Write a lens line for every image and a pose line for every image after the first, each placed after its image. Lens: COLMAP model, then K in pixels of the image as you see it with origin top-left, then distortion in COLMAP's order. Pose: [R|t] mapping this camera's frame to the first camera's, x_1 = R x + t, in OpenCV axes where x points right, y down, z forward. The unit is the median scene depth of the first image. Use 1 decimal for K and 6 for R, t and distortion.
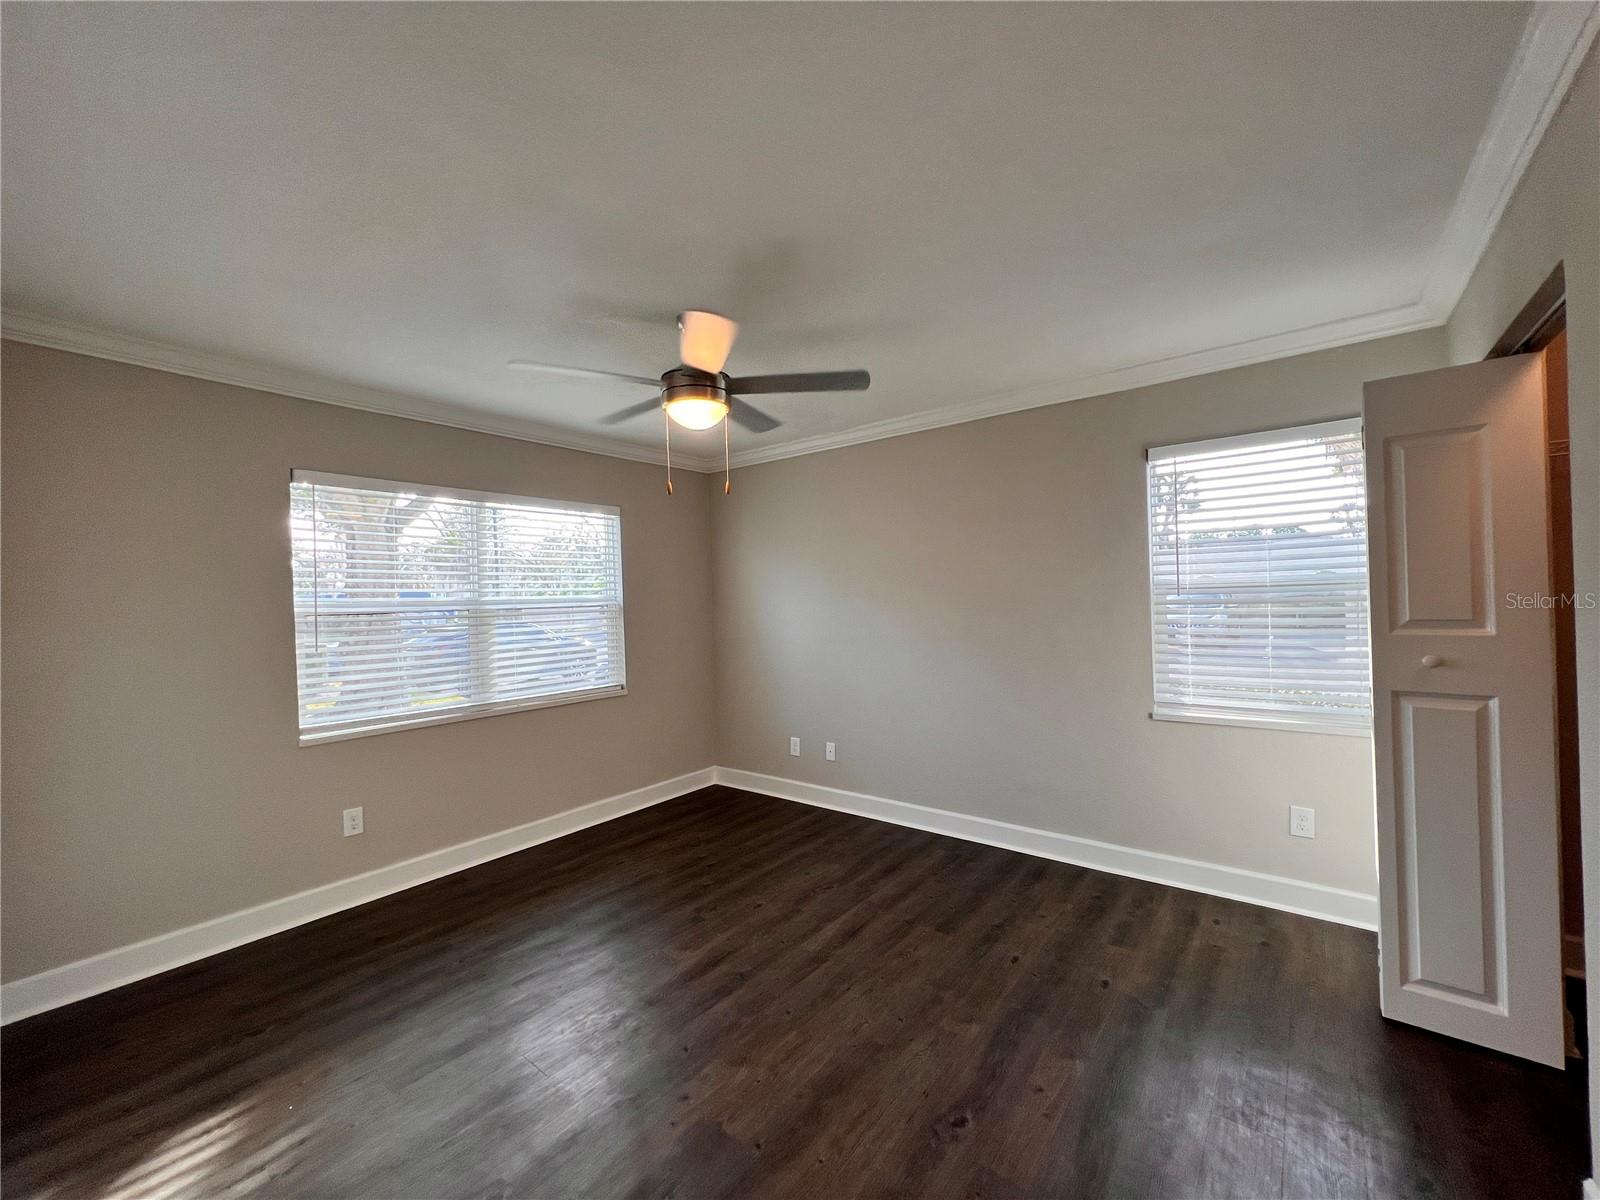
lens RADIAL K [[643.3, 0, 800.0], [0, 643.3, 600.0], [0, 0, 1]] dist [-0.002264, 0.000023]
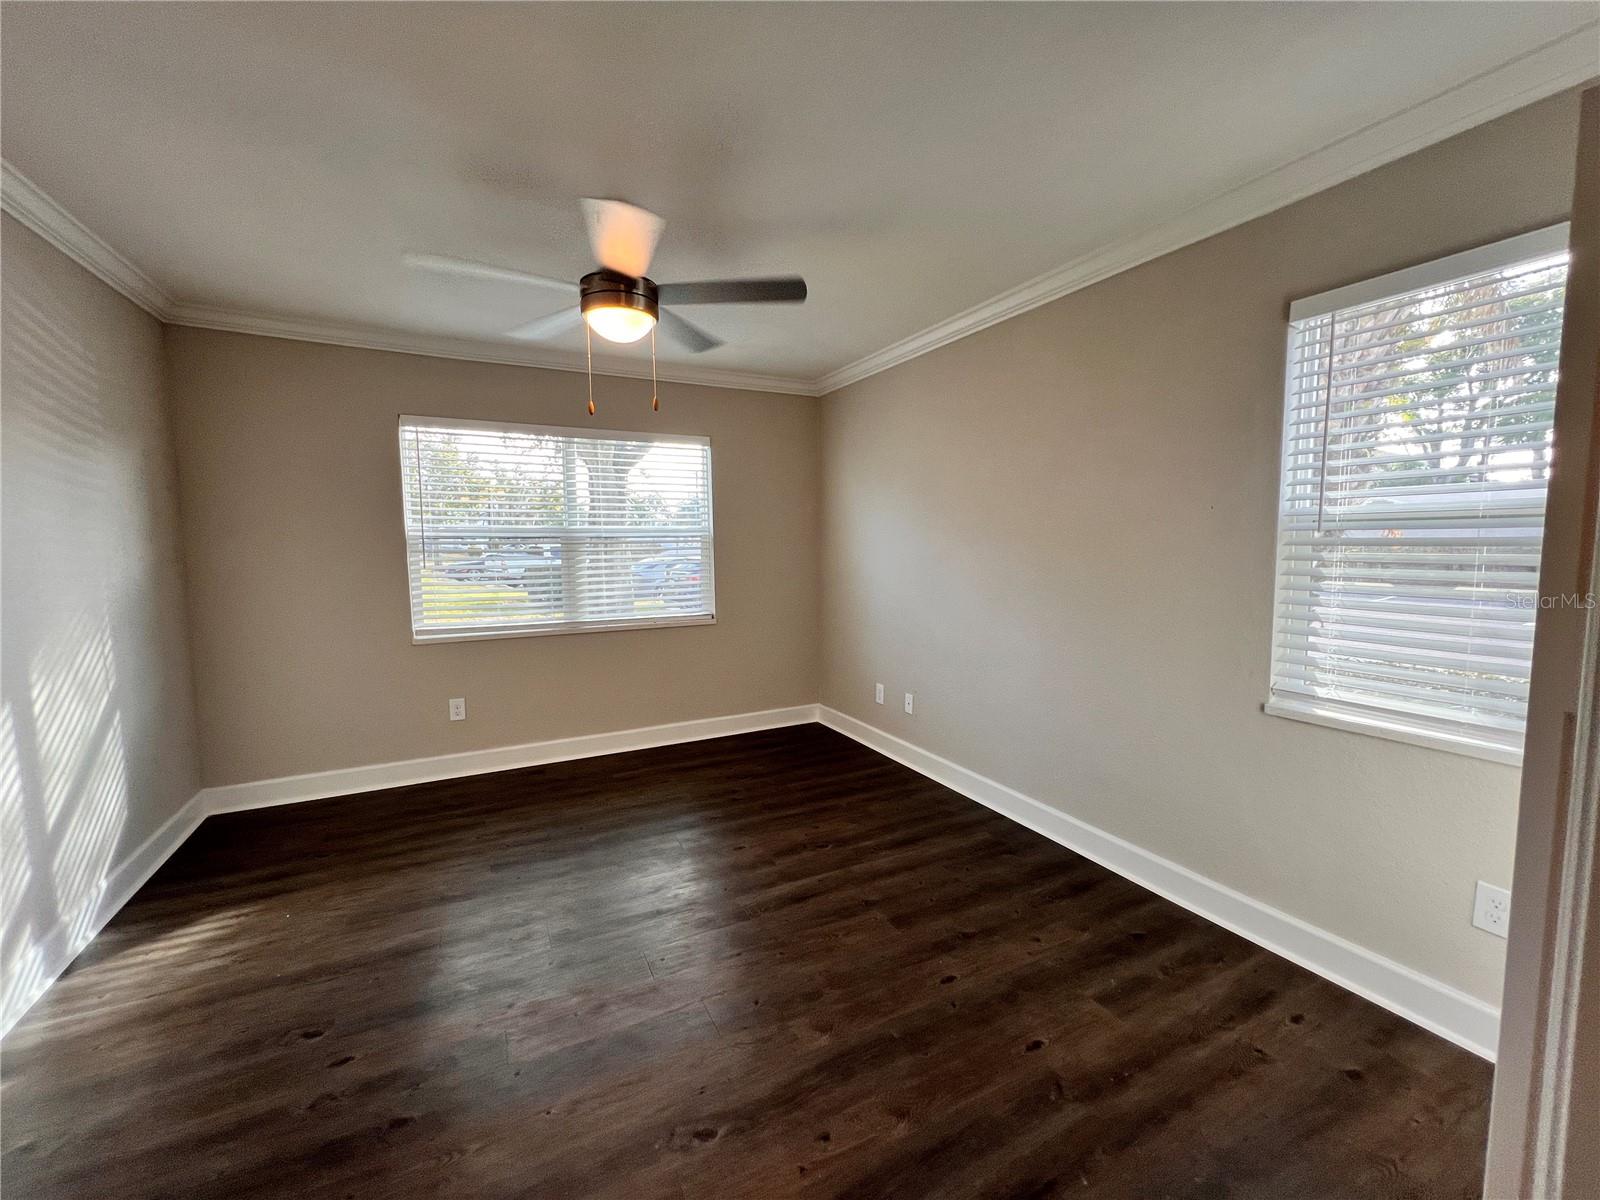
lens RADIAL K [[643.9, 0, 800.0], [0, 643.9, 600.0], [0, 0, 1]] dist [-0.000488, 0.000434]
pose [[0.908703, 0.058023, -0.413390, 0.376437], [-0.017988, 0.994816, 0.100091, 0.005607], [0.417054, -0.083517, 0.905036, 0.182930]]
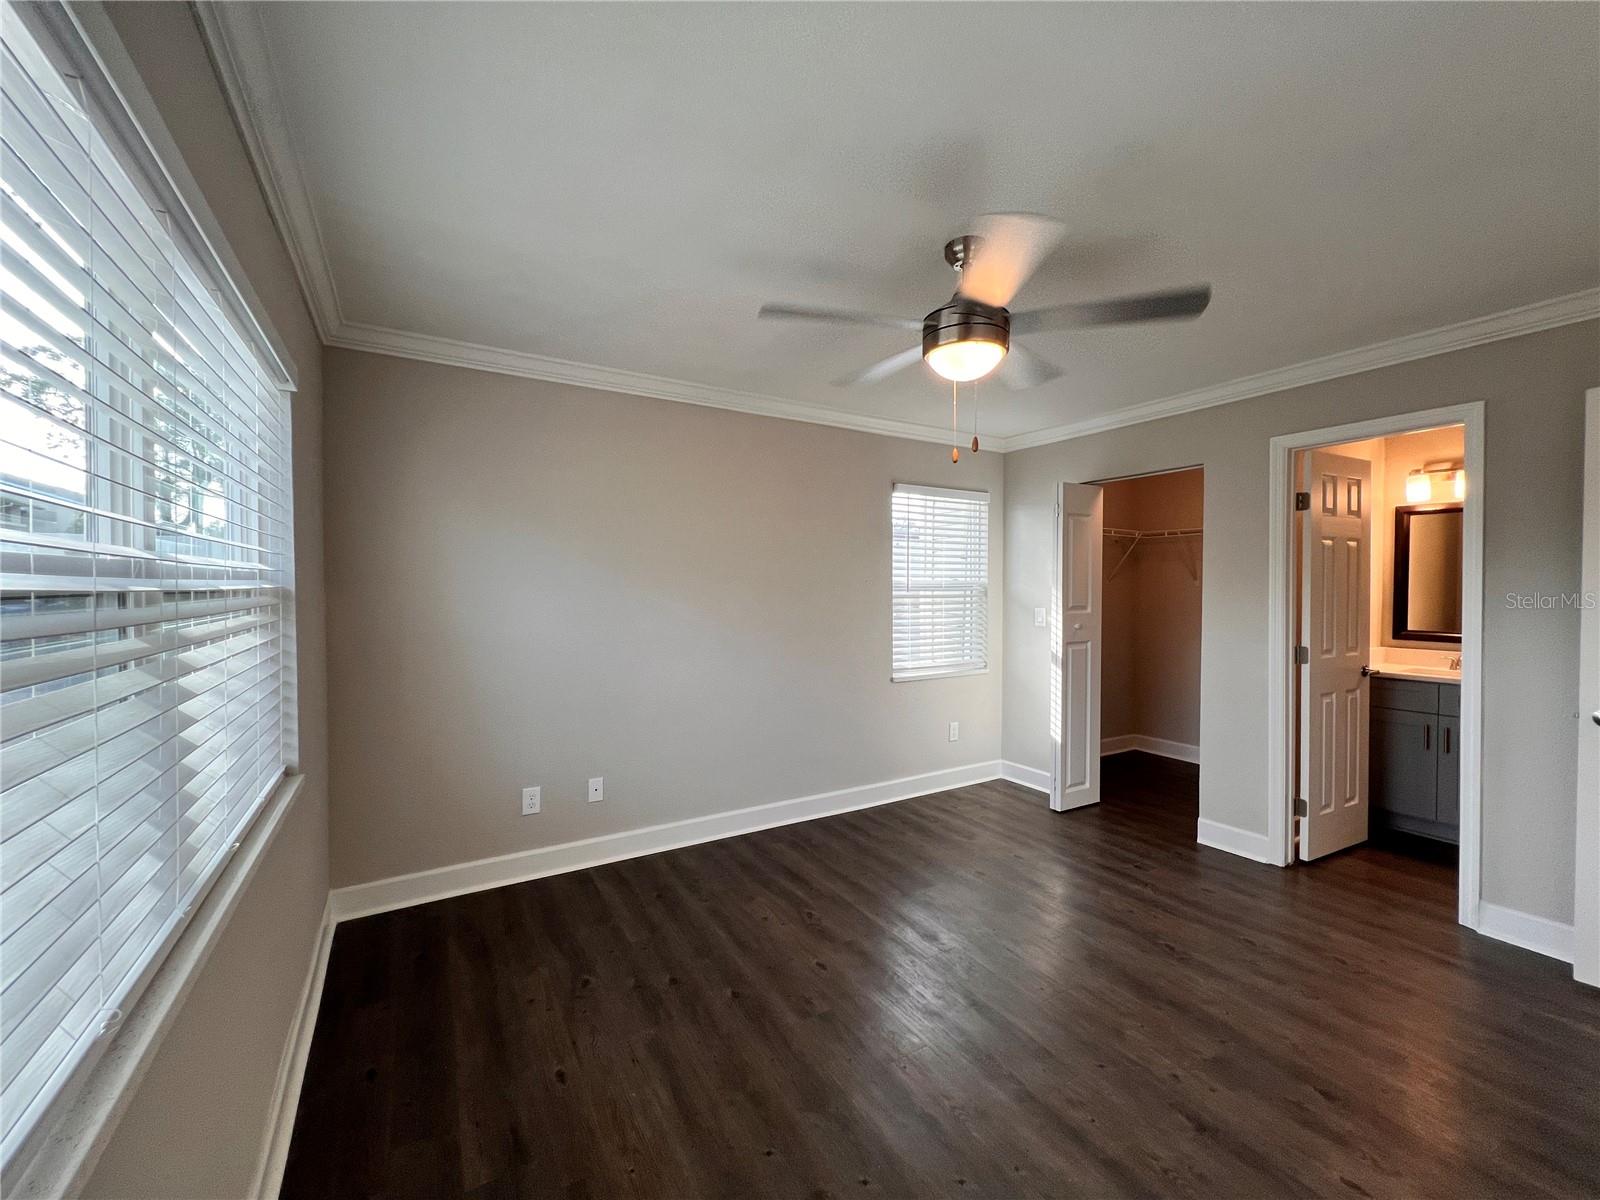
lens RADIAL K [[630.4, 0, 807.4], [0, 630.4, 603.2], [0, 0, 1]] dist [-0.000719, -0.000108]
pose [[0.354159, 0.007364, 0.935156, -0.766213], [-0.009875, 0.999943, -0.004134, 0.024982], [-0.935133, -0.007770, 0.354211, 0.700749]]
